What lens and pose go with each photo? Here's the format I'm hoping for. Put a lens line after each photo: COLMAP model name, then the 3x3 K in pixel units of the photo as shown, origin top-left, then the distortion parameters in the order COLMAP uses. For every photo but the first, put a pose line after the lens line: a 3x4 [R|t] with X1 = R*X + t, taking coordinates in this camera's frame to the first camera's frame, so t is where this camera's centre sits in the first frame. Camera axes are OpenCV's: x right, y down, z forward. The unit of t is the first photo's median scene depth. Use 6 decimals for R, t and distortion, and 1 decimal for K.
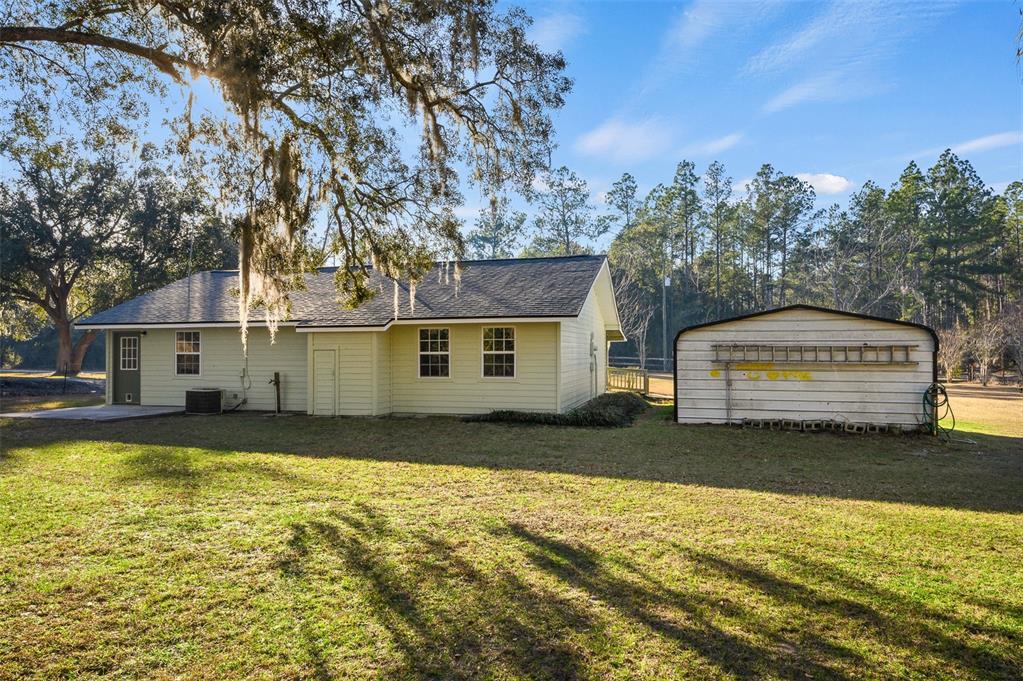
lens RADIAL K [[651.2, 0, 510.1], [0, 651.2, 340.8], [0, 0, 1]] dist [0.000657, 0.000122]
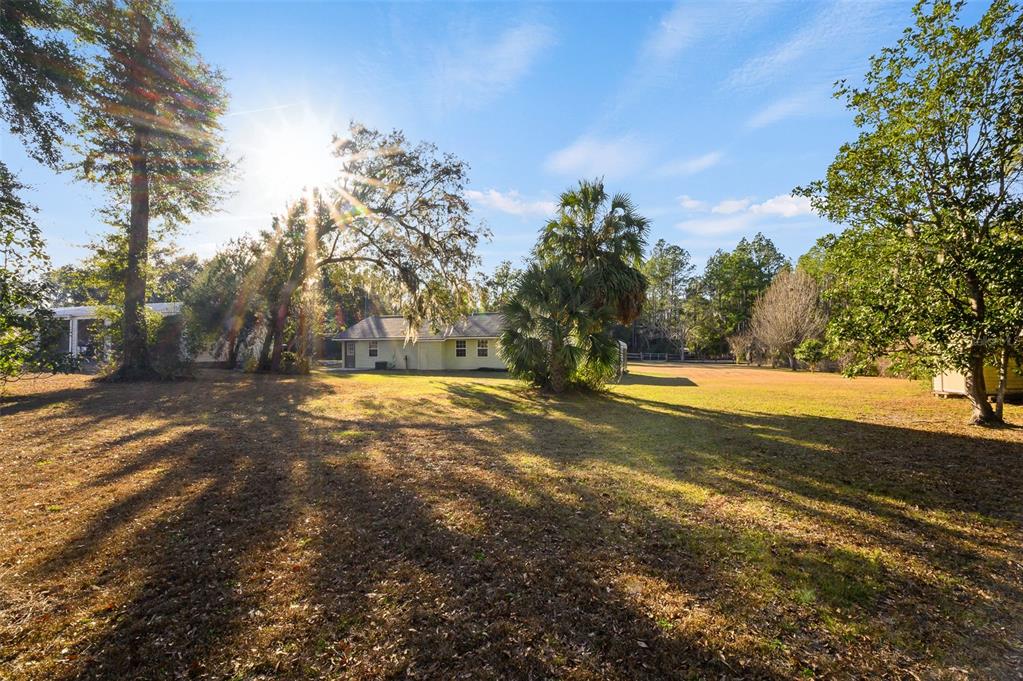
lens RADIAL K [[451.7, 0, 513.1], [0, 451.7, 342.0], [0, 0, 1]] dist [0.003973, 0.000218]
pose [[0.999548, -0.001973, -0.029990, 0.168664], [0.002084, 0.999991, 0.003689, -0.016924], [0.029983, -0.003750, 0.999543, -0.960941]]
